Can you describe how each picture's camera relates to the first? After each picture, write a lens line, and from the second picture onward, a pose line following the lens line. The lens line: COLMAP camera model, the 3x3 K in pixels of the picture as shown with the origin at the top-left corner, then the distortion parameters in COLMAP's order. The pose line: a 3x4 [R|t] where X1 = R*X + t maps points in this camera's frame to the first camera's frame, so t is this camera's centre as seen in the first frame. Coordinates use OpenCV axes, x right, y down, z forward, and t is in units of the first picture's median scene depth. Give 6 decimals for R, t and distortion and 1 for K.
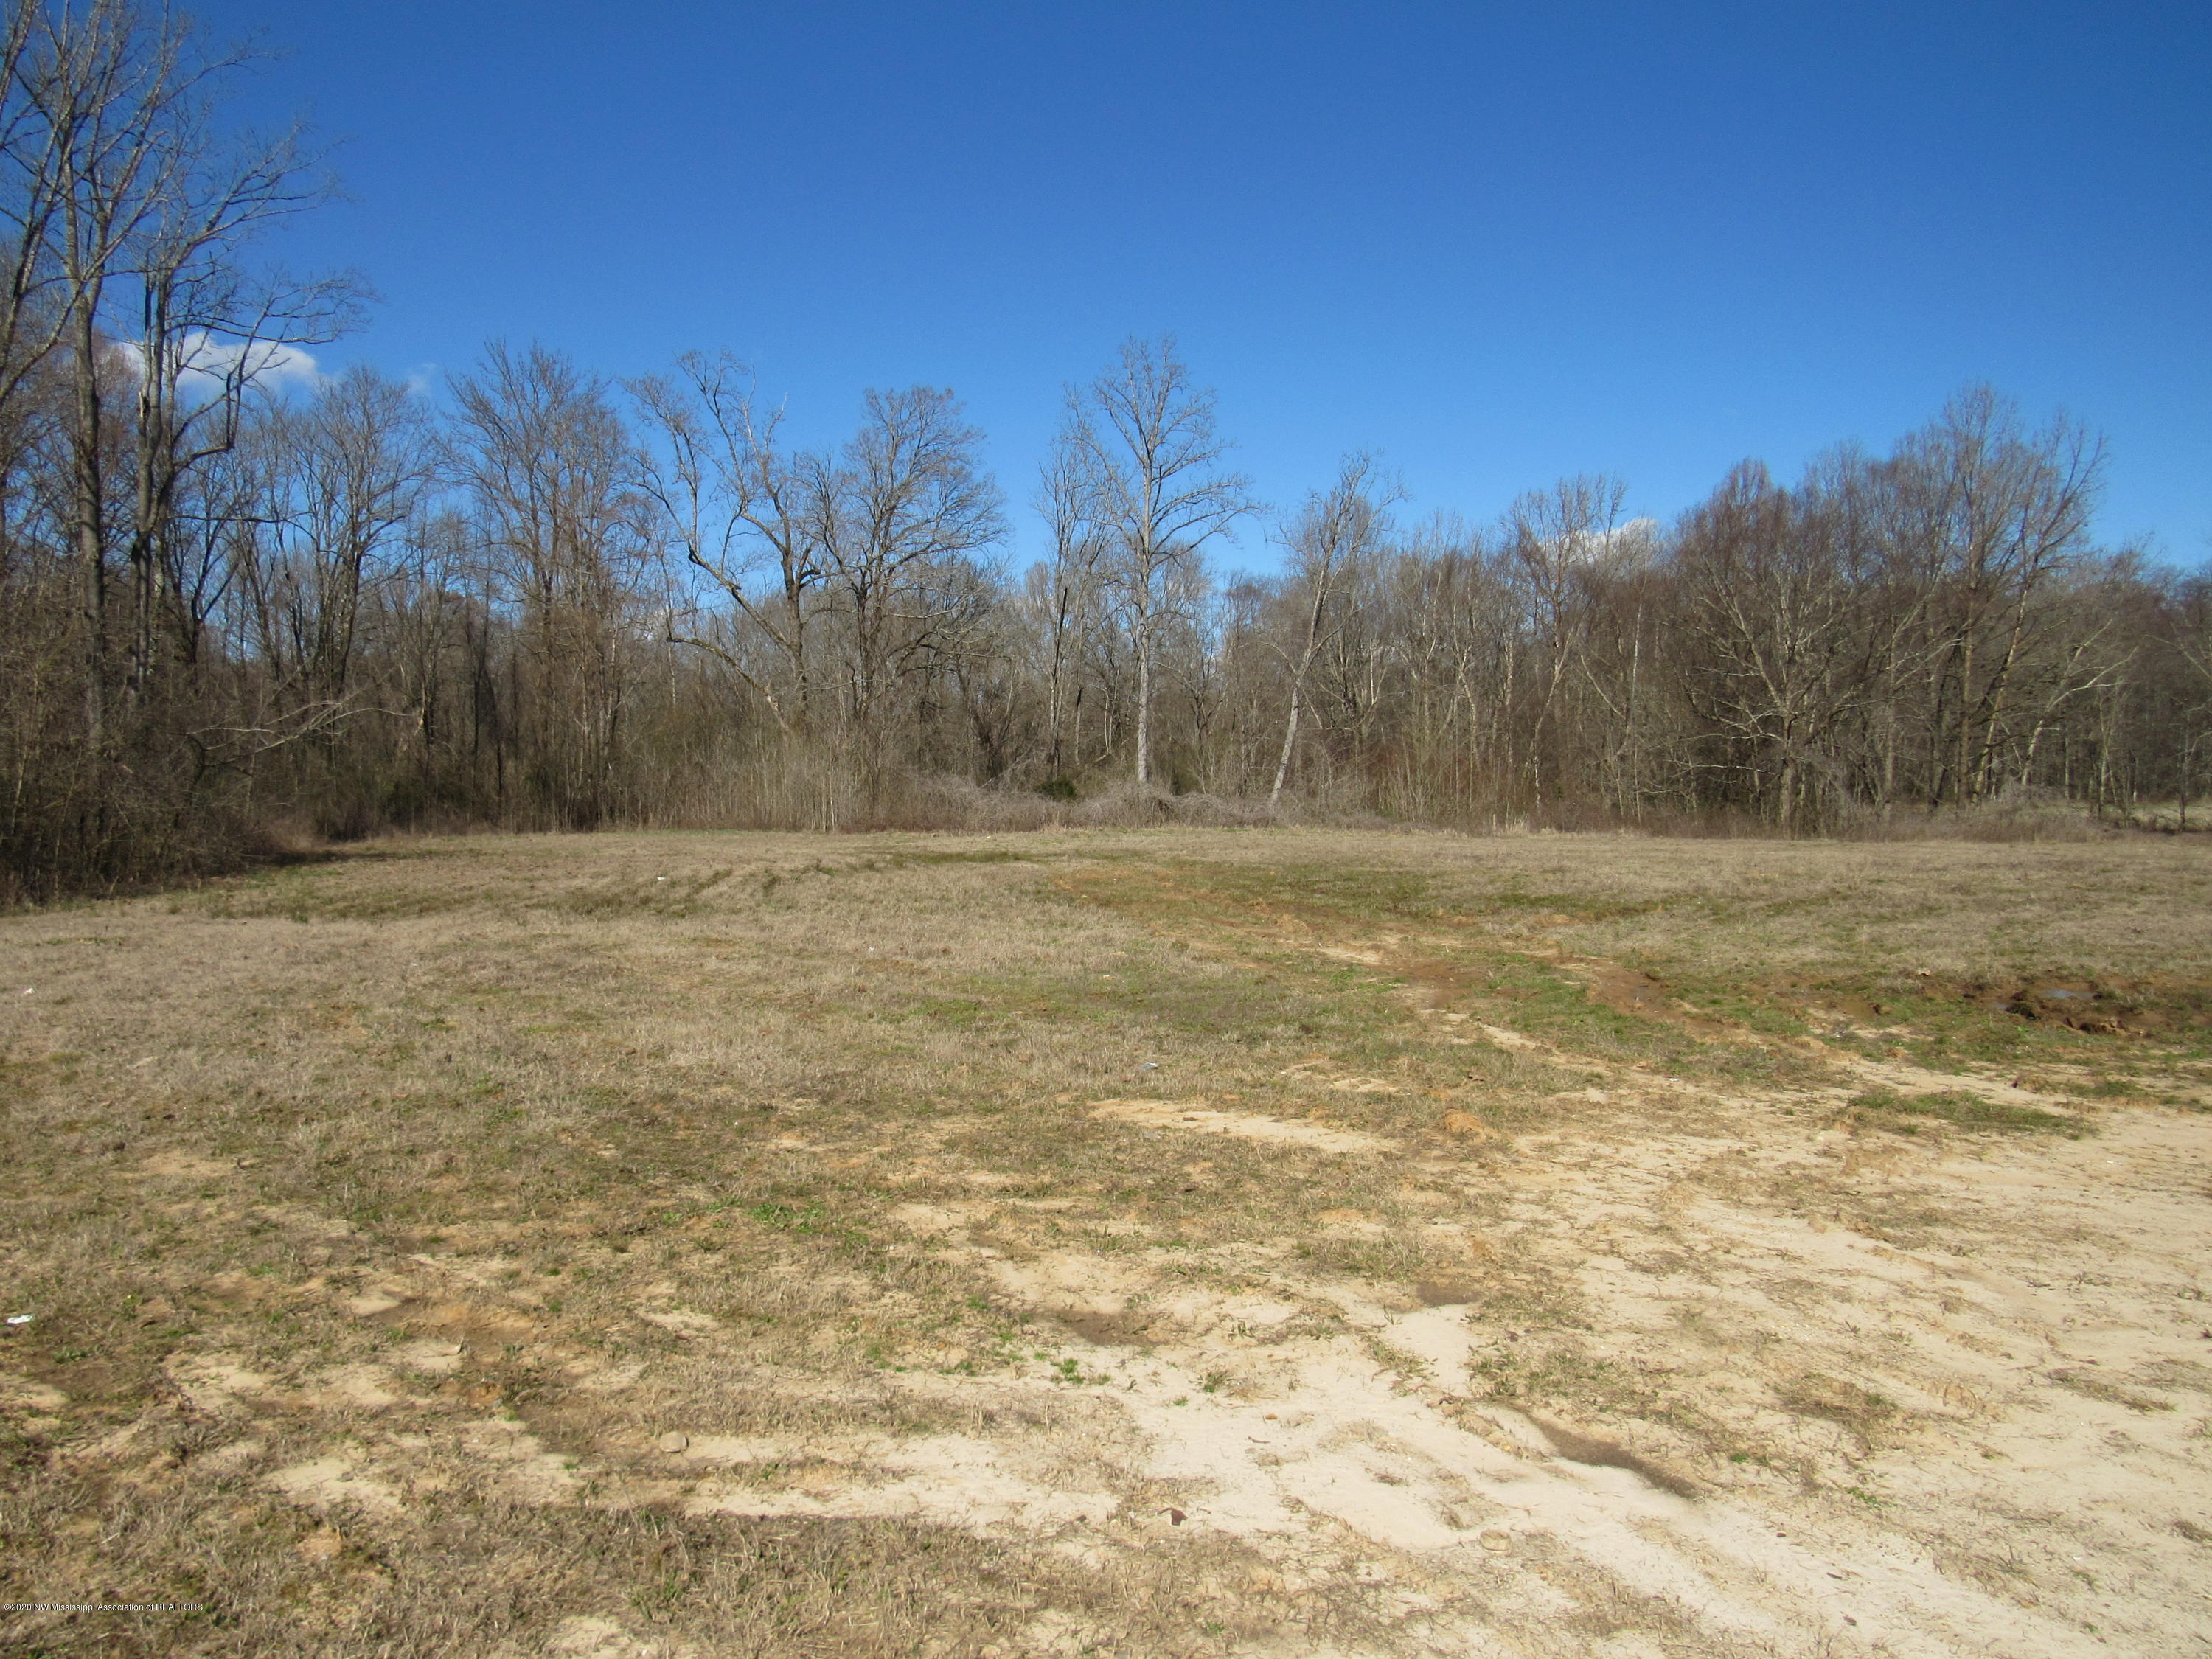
lens RADIAL K [[1522.7, 0, 1114.4], [0, 1522.7, 834.8], [0, 0, 1]] dist [-0.032926, -0.003204]
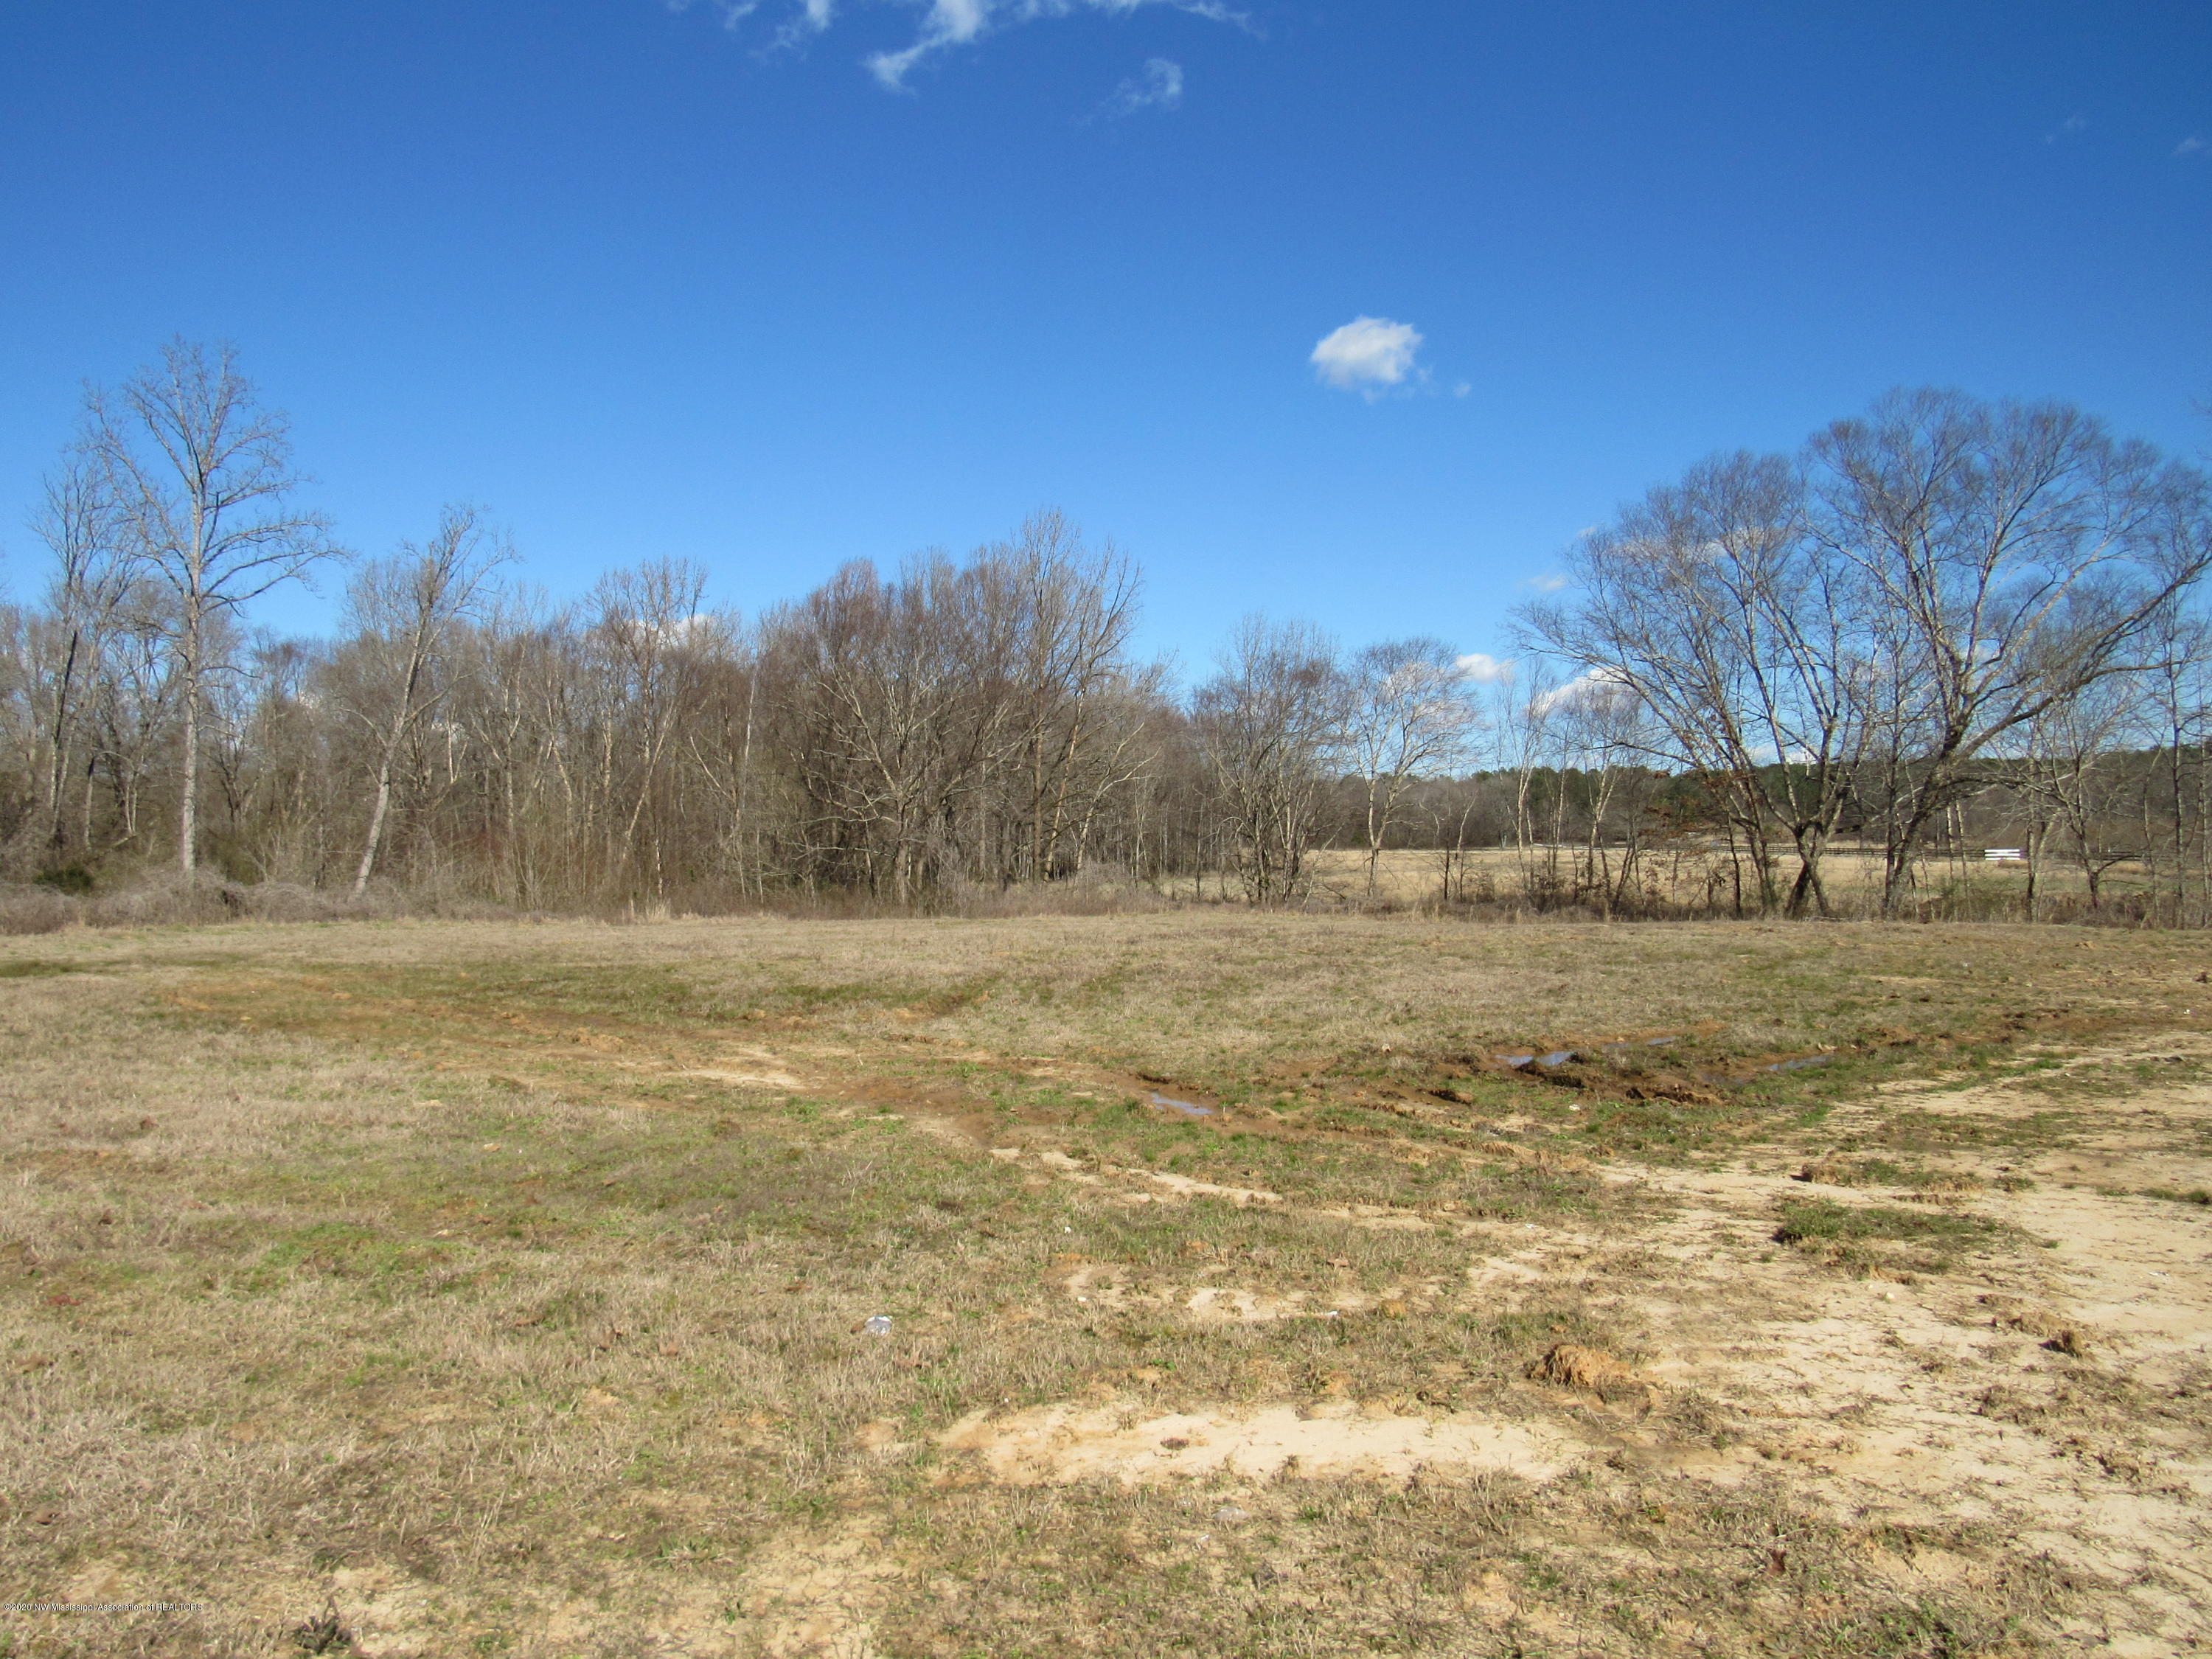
lens RADIAL K [[1522.7, 0, 1119.6], [0, 1522.7, 827.6], [0, 0, 1]] dist [-0.032926, -0.003204]
pose [[0.826962, 0.005151, 0.562234, -0.021406], [0.028775, 0.998260, -0.051469, -0.000829], [-0.561521, 0.058741, 0.825375, 0.041748]]
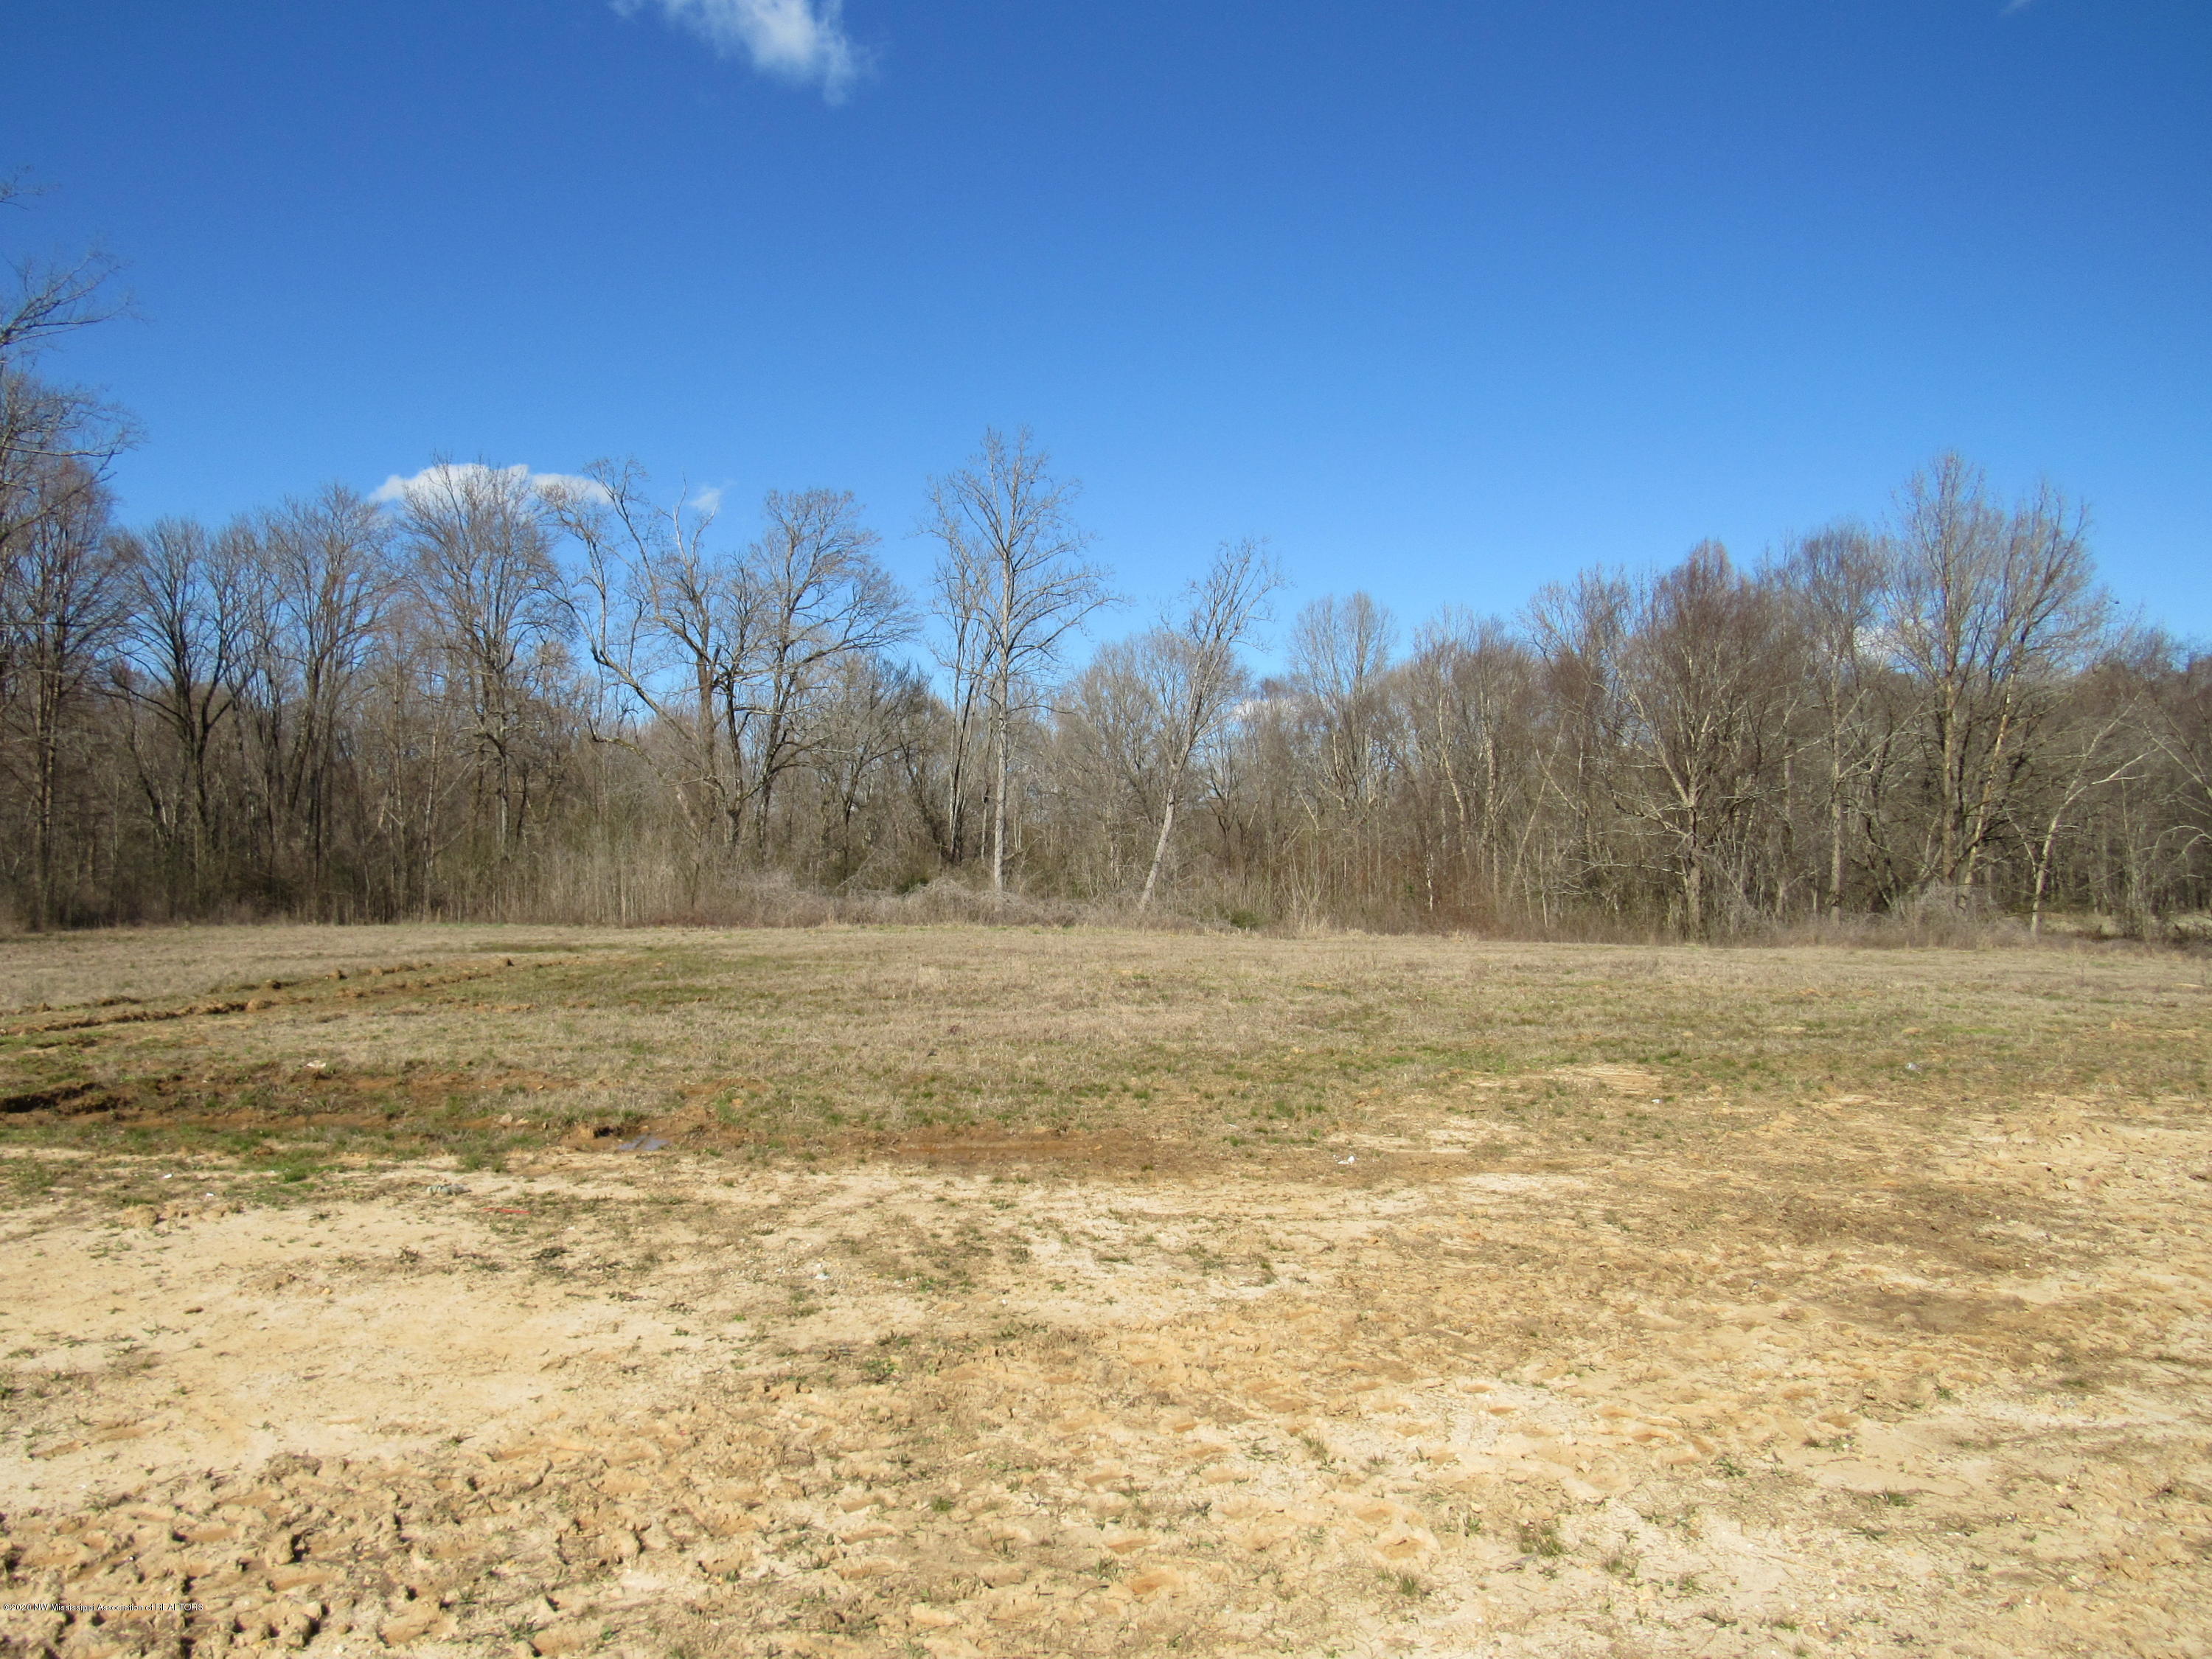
lens RADIAL K [[1522.7, 0, 1102.5], [0, 1522.7, 838.3], [0, 0, 1]] dist [-0.032926, -0.003204]
pose [[0.992020, 0.000306, -0.126080, 0.198939], [-0.009010, 0.997612, -0.068475, 0.004206], [0.125758, 0.069065, 0.989654, 0.046344]]
